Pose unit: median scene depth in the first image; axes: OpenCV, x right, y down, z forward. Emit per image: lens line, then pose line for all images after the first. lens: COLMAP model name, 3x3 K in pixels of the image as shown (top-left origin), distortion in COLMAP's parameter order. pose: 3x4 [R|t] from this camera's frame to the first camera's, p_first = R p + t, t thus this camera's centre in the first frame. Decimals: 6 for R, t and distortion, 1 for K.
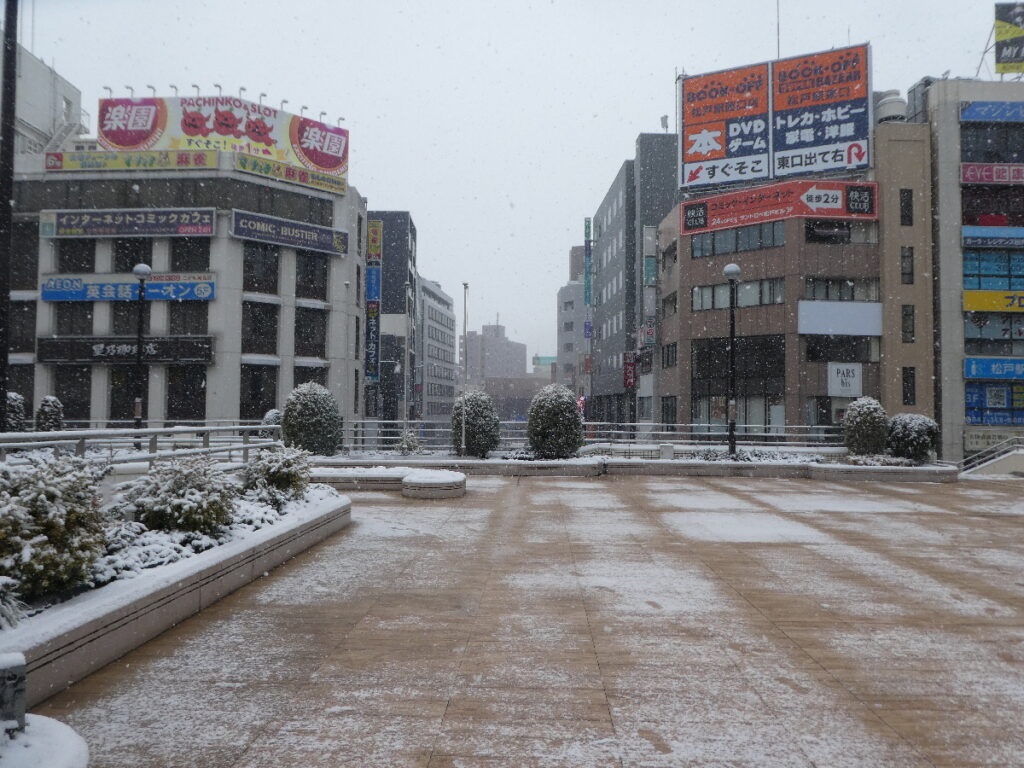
lens RADIAL K [[763.1, 0, 512.0], [0, 763.1, 384.0], [0, 0, 1]] dist [-0.013006, -0.007986]
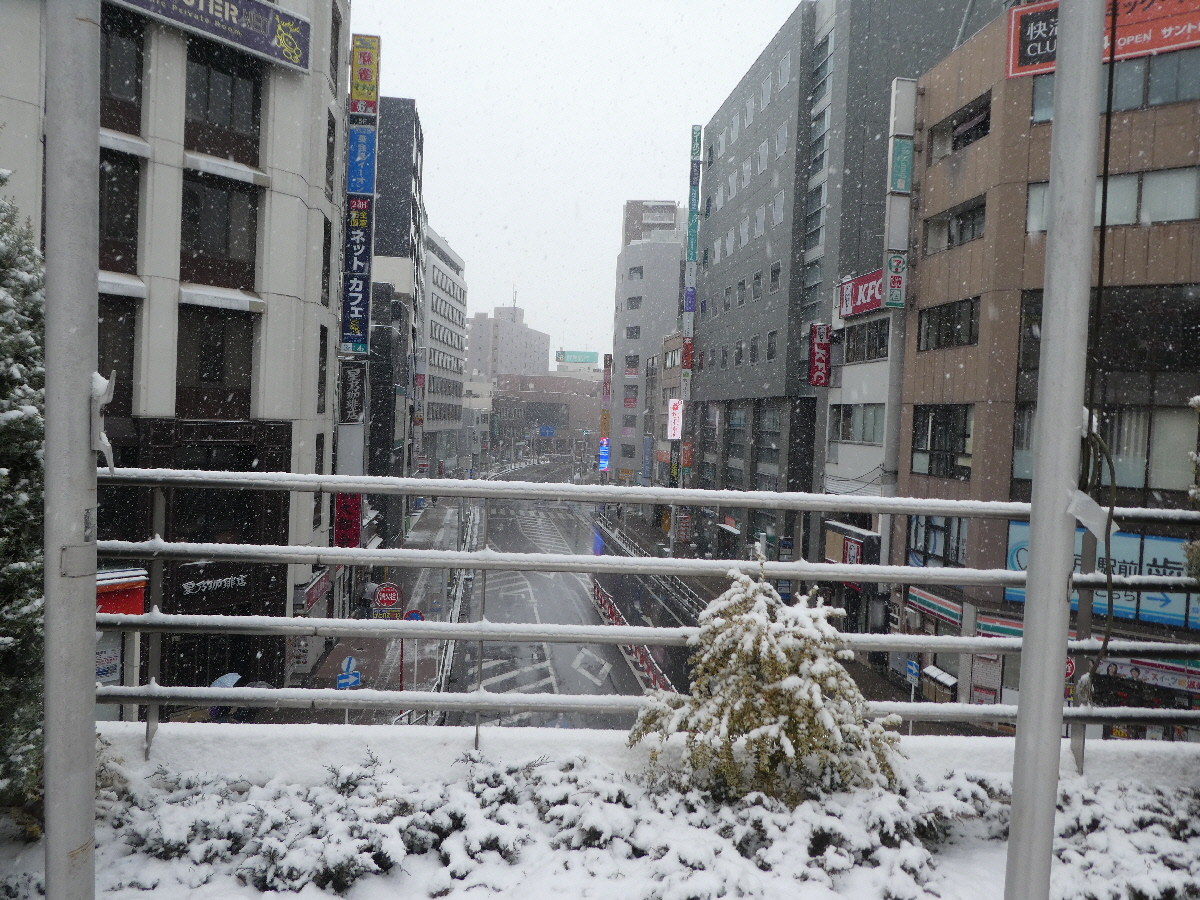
lens RADIAL K [[845.6, 0, 600.0], [0, 845.6, 450.0], [0, 0, 1]] dist [-0.003683, -0.001880]
pose [[0.993156, 0.030455, 0.112757, -0.078508], [-0.038454, 0.996843, 0.069458, 0.014206], [-0.110286, -0.073319, 0.991192, 0.396299]]
